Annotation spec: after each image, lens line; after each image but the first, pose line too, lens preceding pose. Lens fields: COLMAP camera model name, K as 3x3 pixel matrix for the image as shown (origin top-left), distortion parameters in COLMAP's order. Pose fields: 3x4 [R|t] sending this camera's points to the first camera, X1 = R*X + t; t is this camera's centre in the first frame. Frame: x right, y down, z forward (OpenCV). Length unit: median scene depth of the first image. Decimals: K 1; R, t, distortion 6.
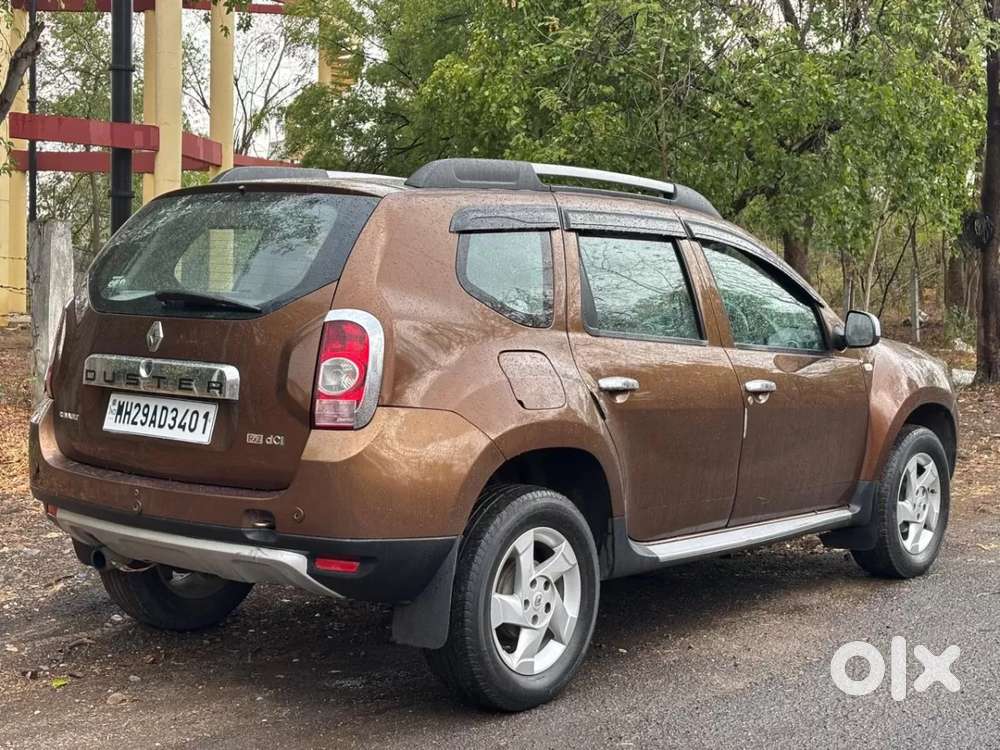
lens RADIAL K [[1527.4, 0, 497.7], [0, 1527.4, 377.4], [0, 0, 1]] dist [0.102995, 0.000000]
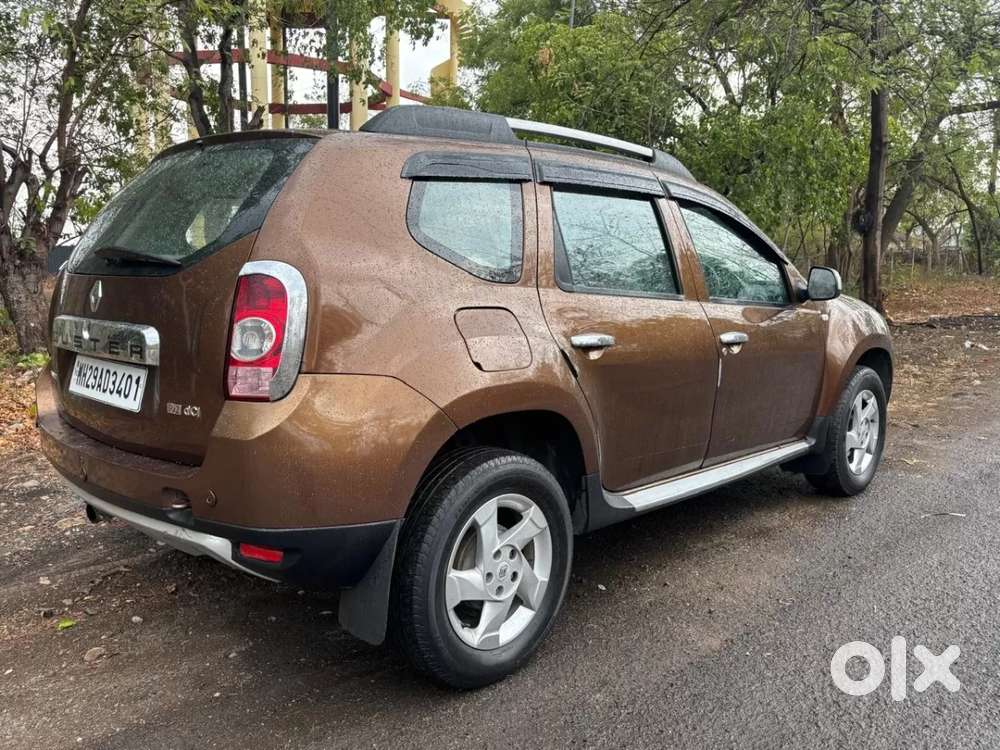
lens RADIAL K [[830.6, 0, 497.1], [0, 830.6, 377.7], [0, 0, 1]] dist [0.024429, -0.009687]
pose [[0.996881, -0.004087, -0.078813, 0.061695], [0.009459, 0.997646, 0.067916, -0.008525], [0.078350, -0.068450, 0.994573, 0.478448]]
